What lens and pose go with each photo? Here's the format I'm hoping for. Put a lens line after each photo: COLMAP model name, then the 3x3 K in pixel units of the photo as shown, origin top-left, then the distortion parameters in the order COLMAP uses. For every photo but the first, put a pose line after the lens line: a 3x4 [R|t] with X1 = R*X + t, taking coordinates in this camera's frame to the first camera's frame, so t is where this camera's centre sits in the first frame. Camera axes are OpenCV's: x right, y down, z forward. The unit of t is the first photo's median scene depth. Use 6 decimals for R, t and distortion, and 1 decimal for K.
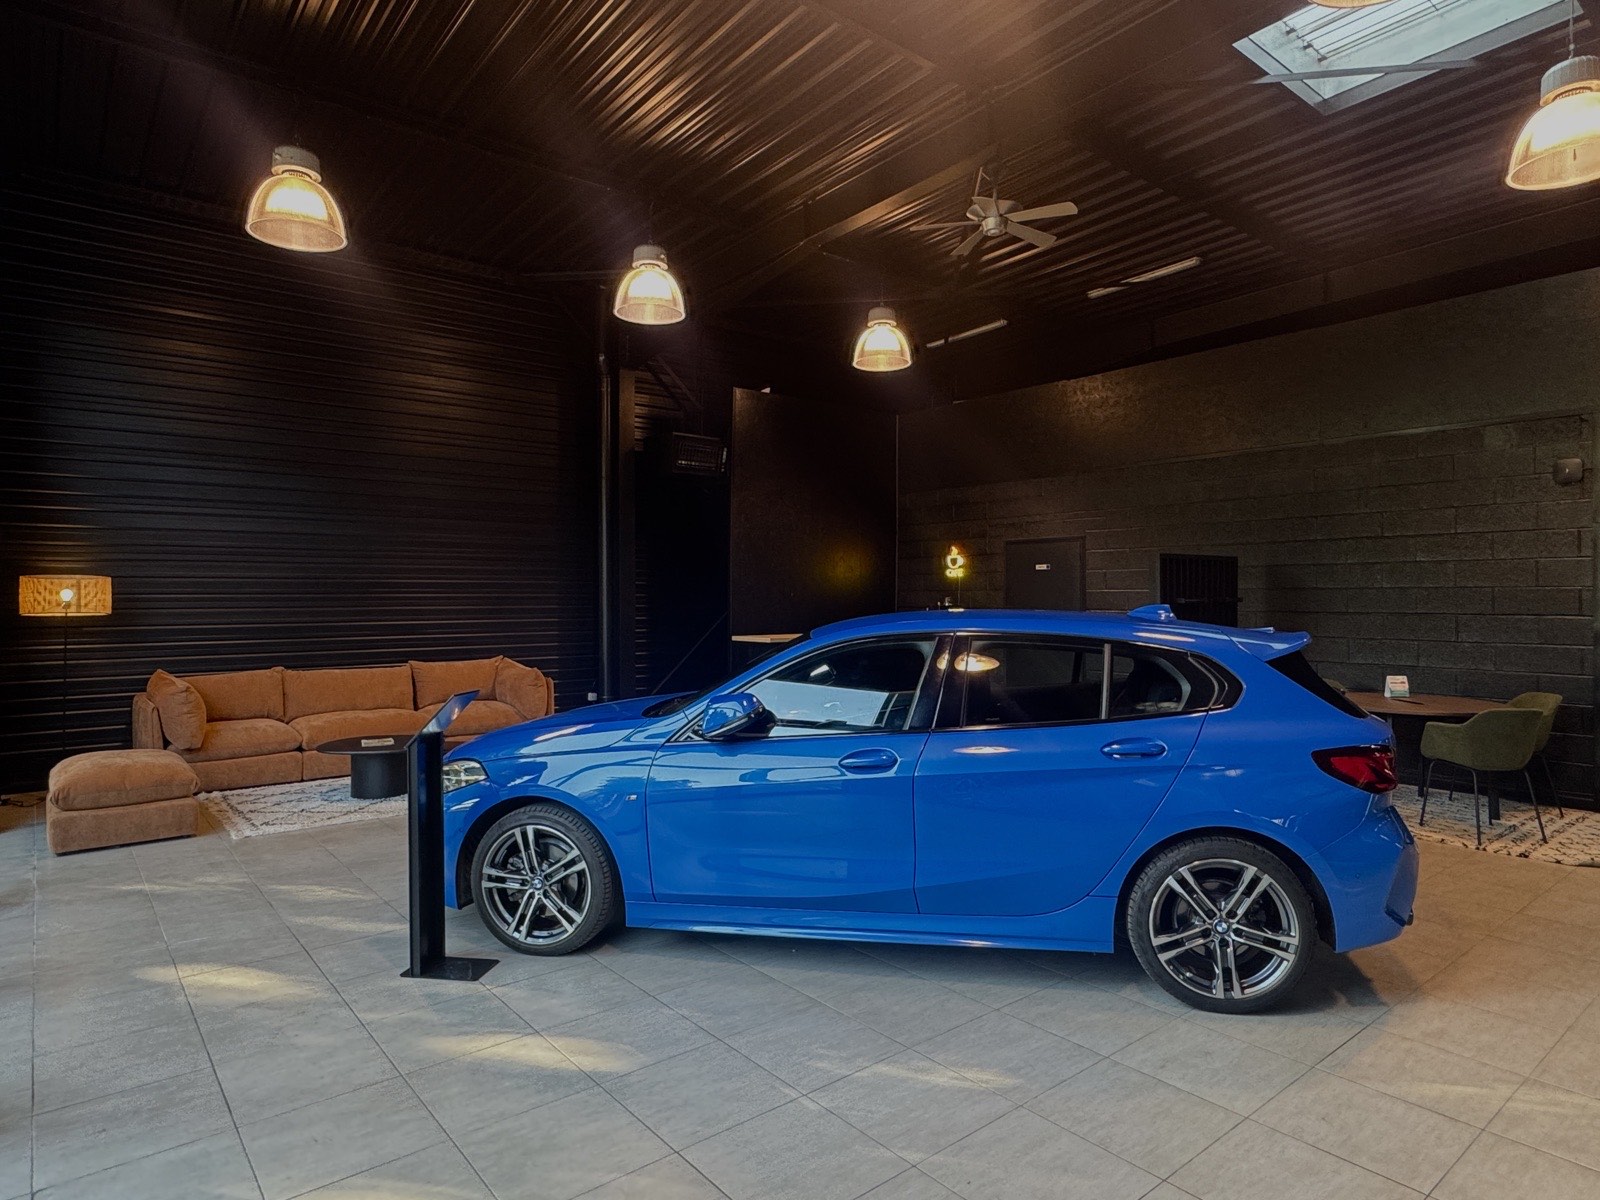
lens RADIAL K [[924.1, 0, 801.3], [0, 924.1, 598.2], [0, 0, 1]] dist [-0.012142, -0.000403]
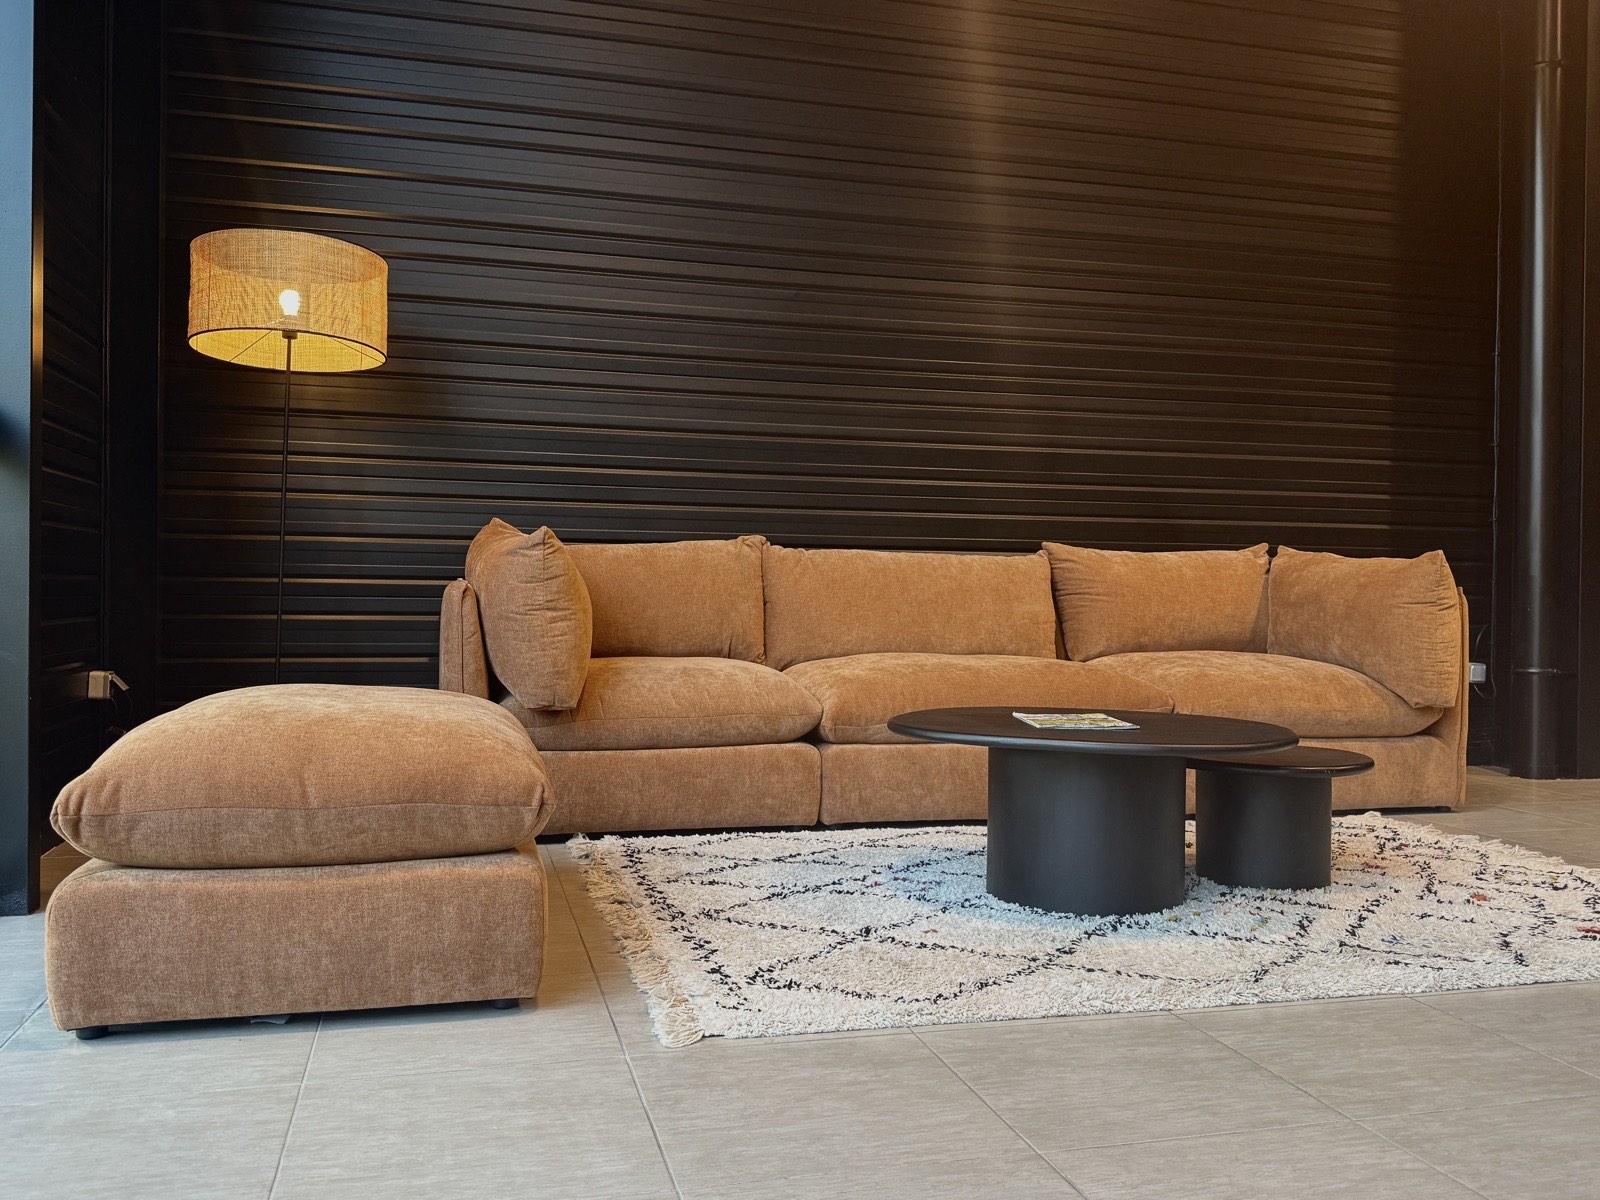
lens RADIAL K [[1328.6, 0, 798.0], [0, 1328.6, 601.9], [0, 0, 1]] dist [0.013280, -0.000520]
pose [[0.906398, 0.018153, -0.422034, -0.365103], [-0.017045, 0.999834, 0.006398, 0.118342], [0.422080, 0.001395, 0.906557, 0.578914]]
